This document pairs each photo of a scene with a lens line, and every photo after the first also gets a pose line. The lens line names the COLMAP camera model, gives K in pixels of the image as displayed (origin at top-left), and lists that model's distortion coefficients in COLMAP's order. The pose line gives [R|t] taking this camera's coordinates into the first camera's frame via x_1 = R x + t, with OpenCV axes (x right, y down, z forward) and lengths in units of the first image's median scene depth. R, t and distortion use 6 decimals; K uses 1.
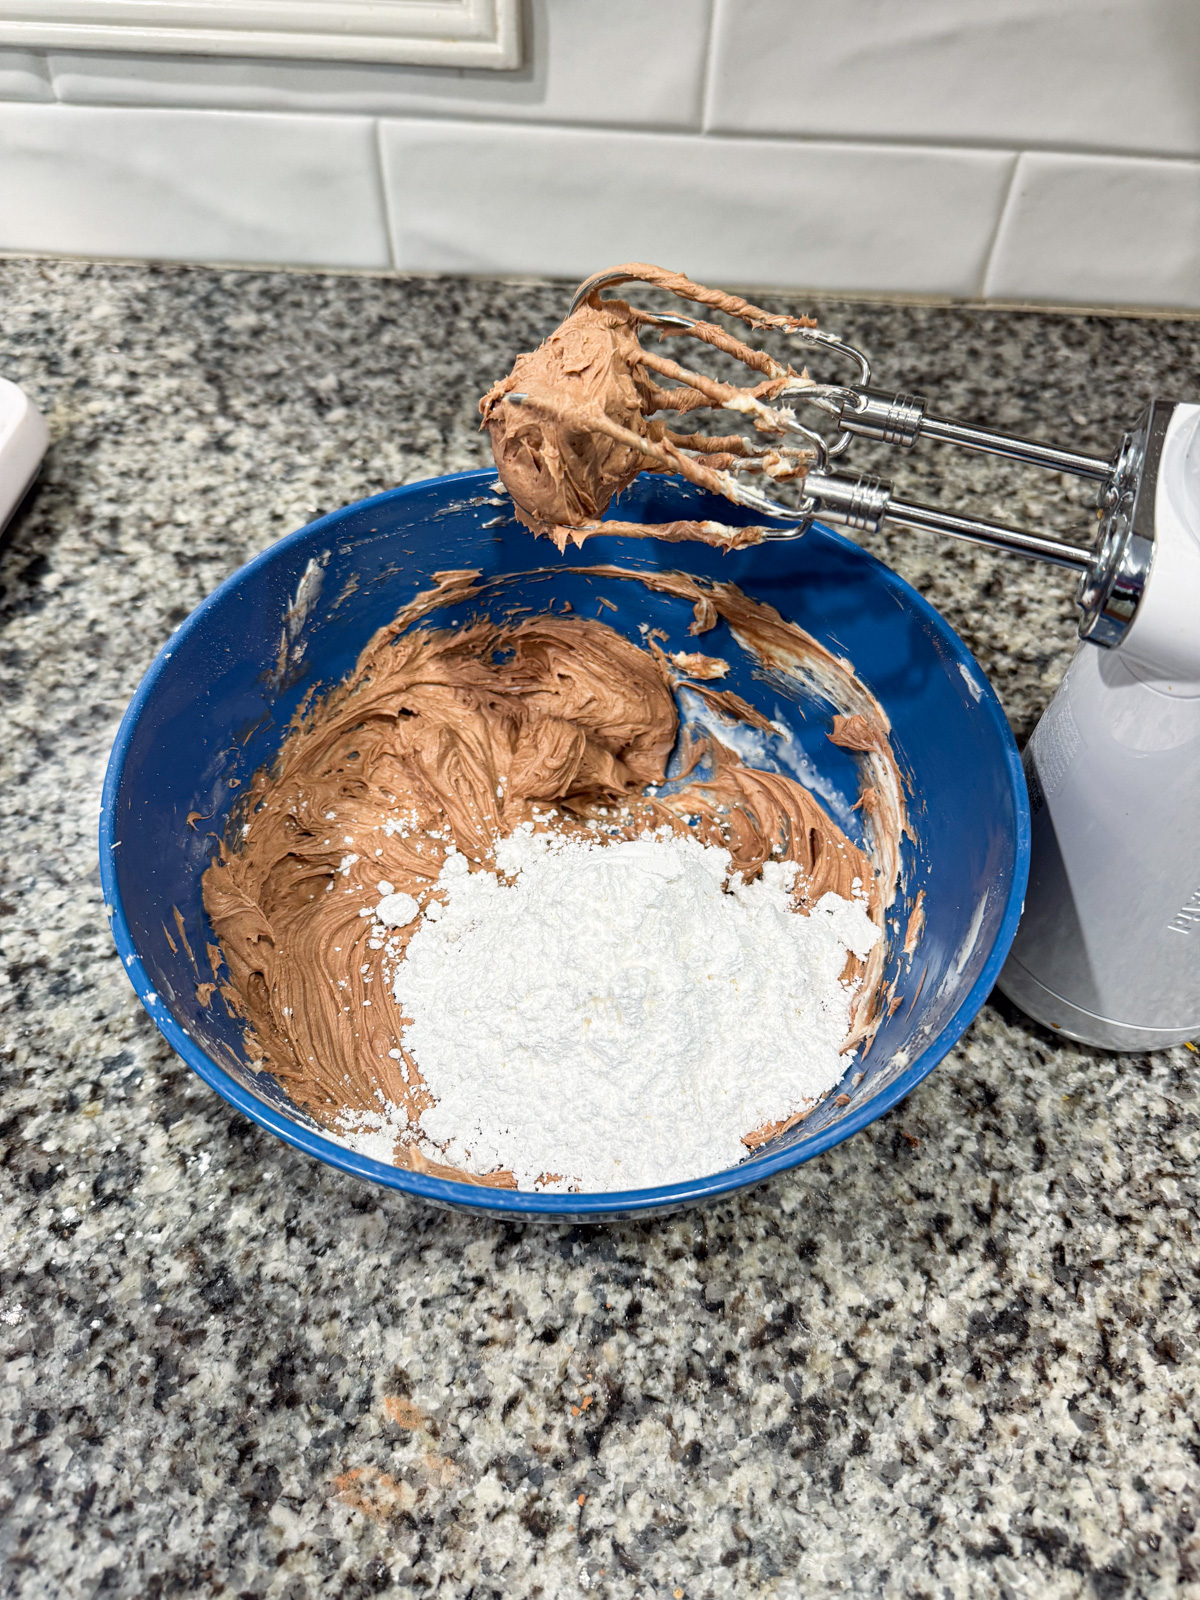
lens RADIAL K [[1172.4, 0, 605.9], [0, 1172.4, 791.5], [0, 0, 1]] dist [-0.029360, 0.008306]
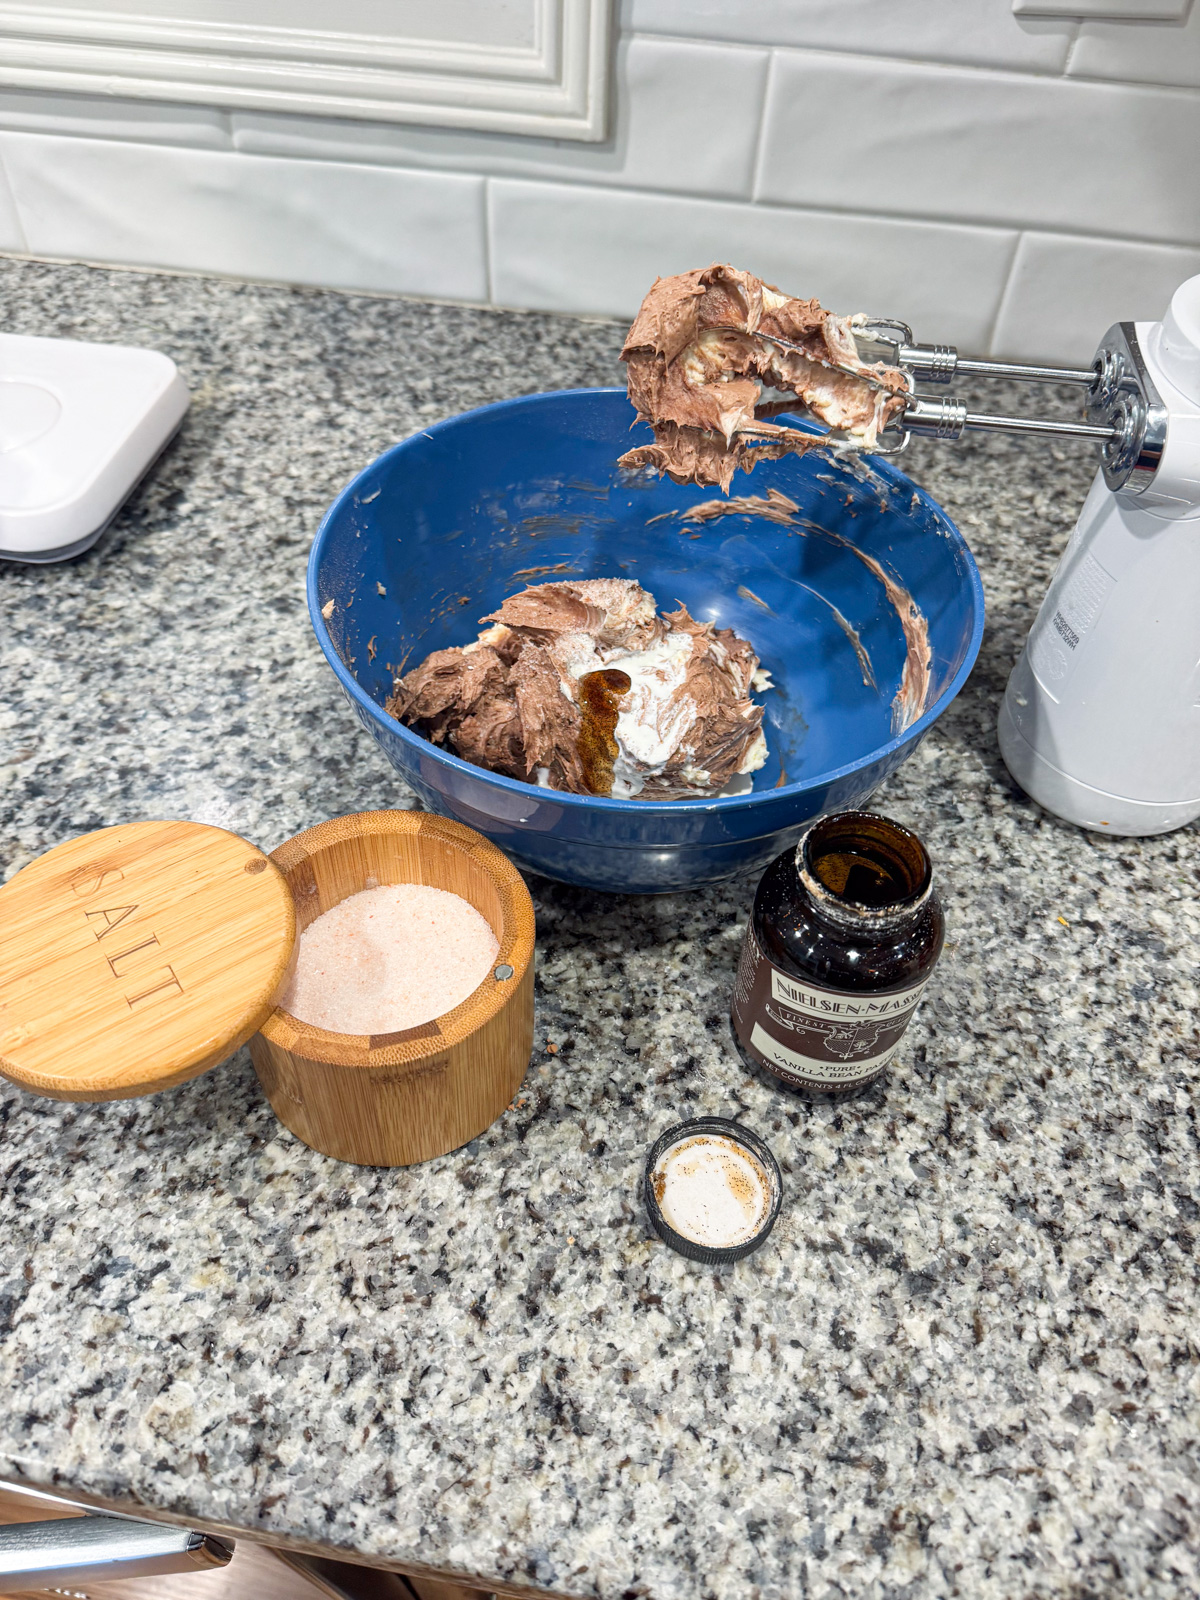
lens RADIAL K [[1164.4, 0, 595.3], [0, 1164.4, 793.9], [0, 0, 1]] dist [-0.006947, -0.014593]
pose [[0.992773, 0.090406, -0.078919, 0.122412], [-0.096753, 0.992032, -0.080688, 0.260129], [0.070996, 0.087740, 0.993610, -0.256499]]
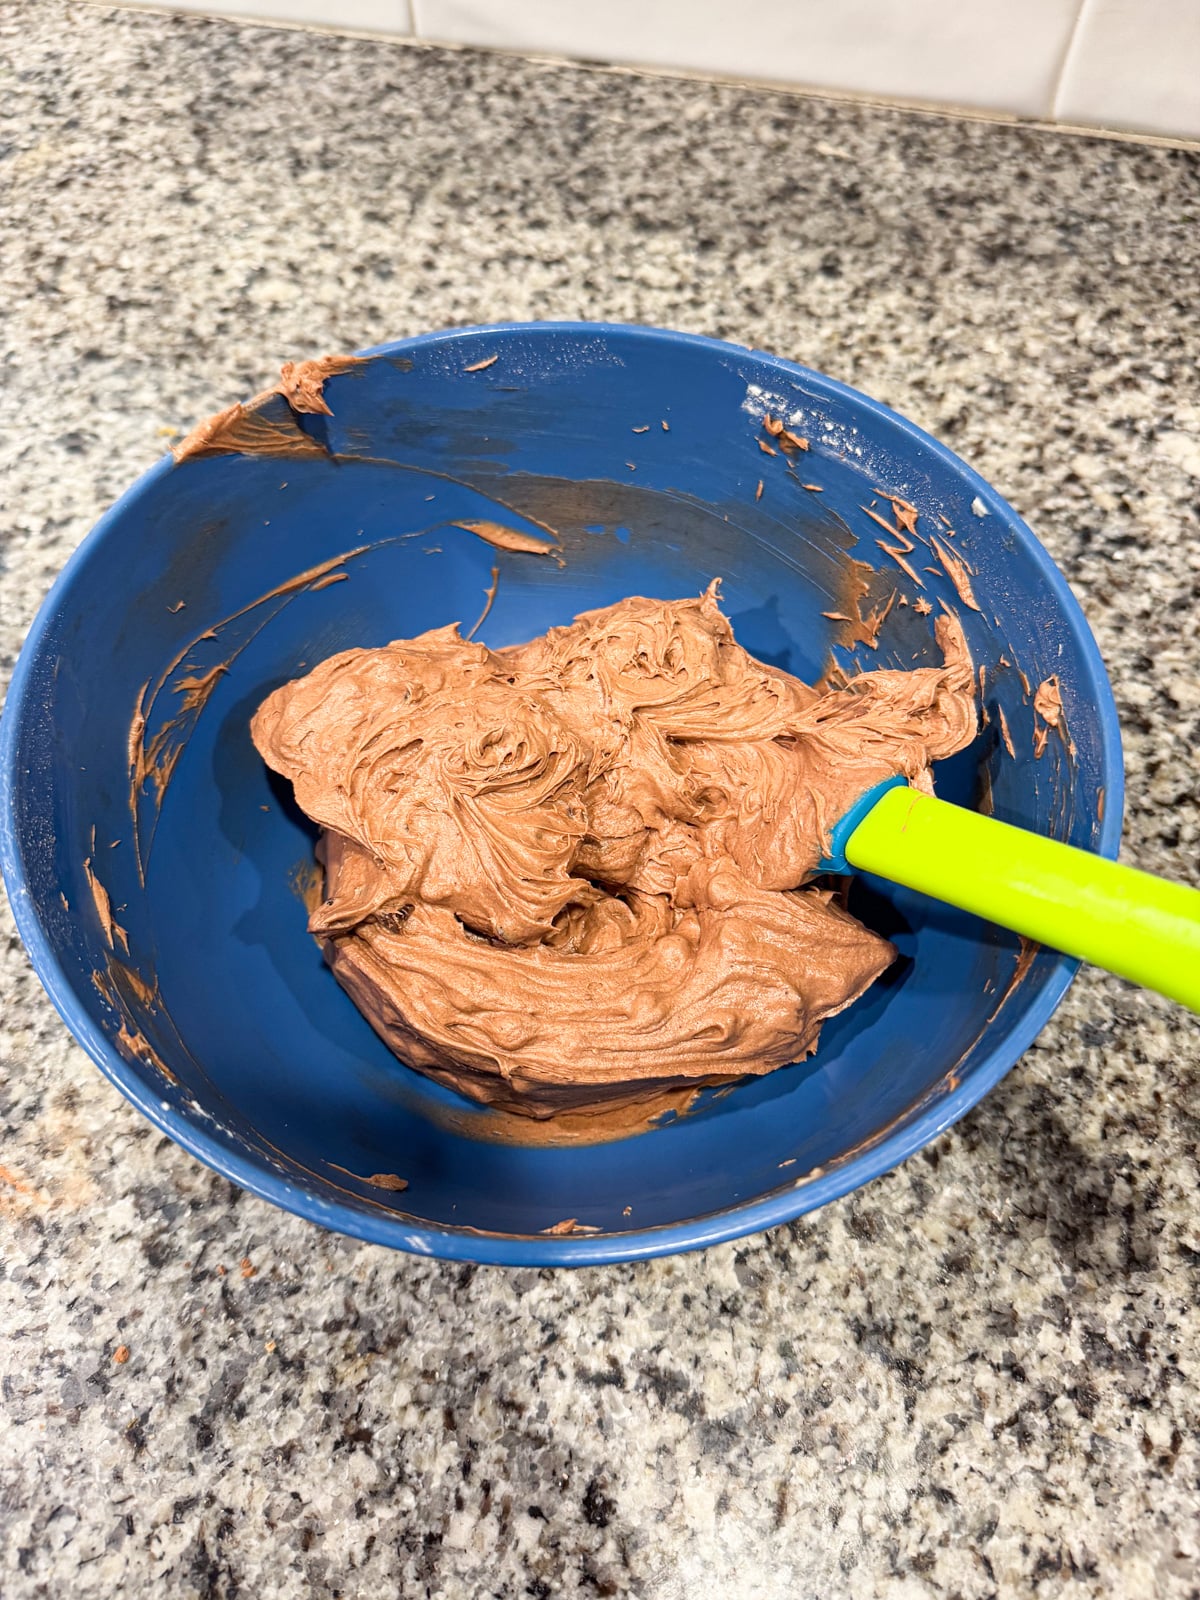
lens RADIAL K [[1164.2, 0, 610.6], [0, 1164.2, 800.5], [0, 0, 1]] dist [-0.037215, 0.012931]
pose [[0.981523, 0.150160, -0.118592, 0.330317], [-0.138258, 0.985031, 0.102950, 0.082057], [0.132276, -0.084651, 0.987592, 0.096794]]
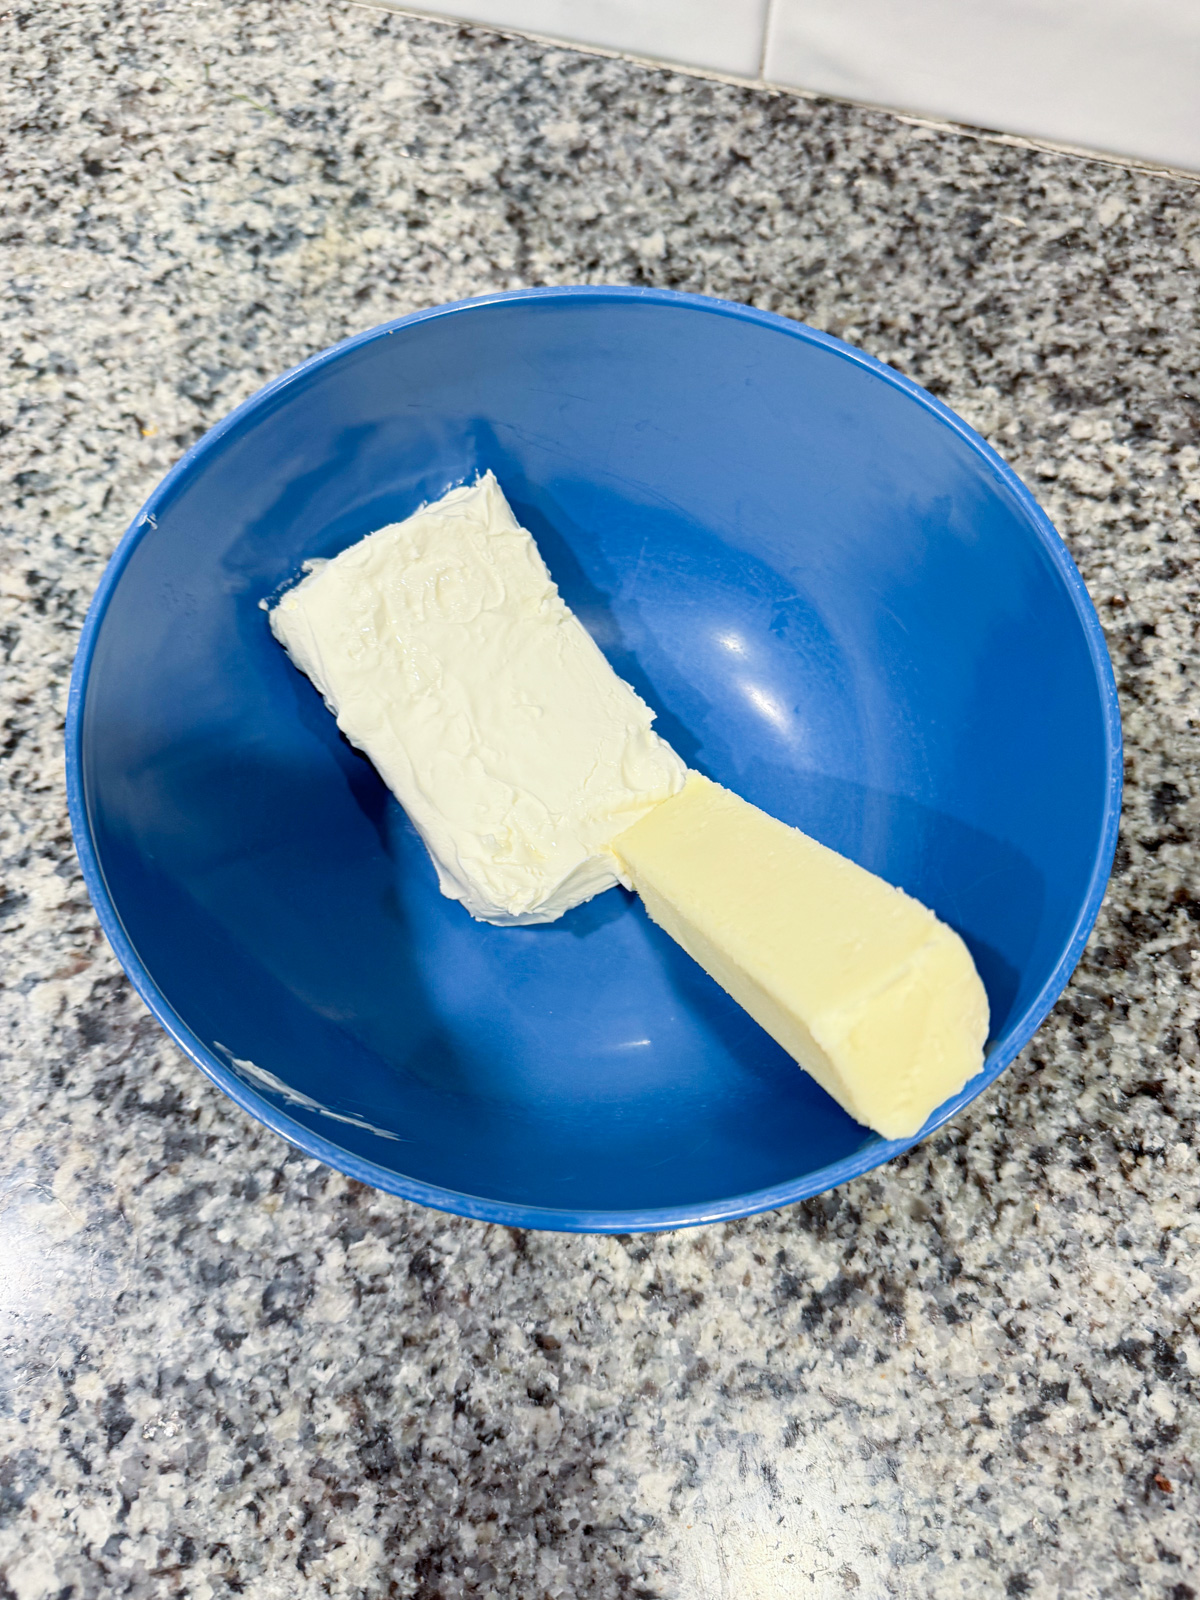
lens RADIAL K [[1148.8, 0, 593.4], [0, 1148.8, 807.8], [0, 0, 1]] dist [-0.030682, 0.009813]
pose [[0.966209, 0.226257, -0.123482, -0.162354], [-0.186251, 0.944001, 0.272346, -0.329420], [0.178187, -0.240145, 0.954243, 0.271186]]
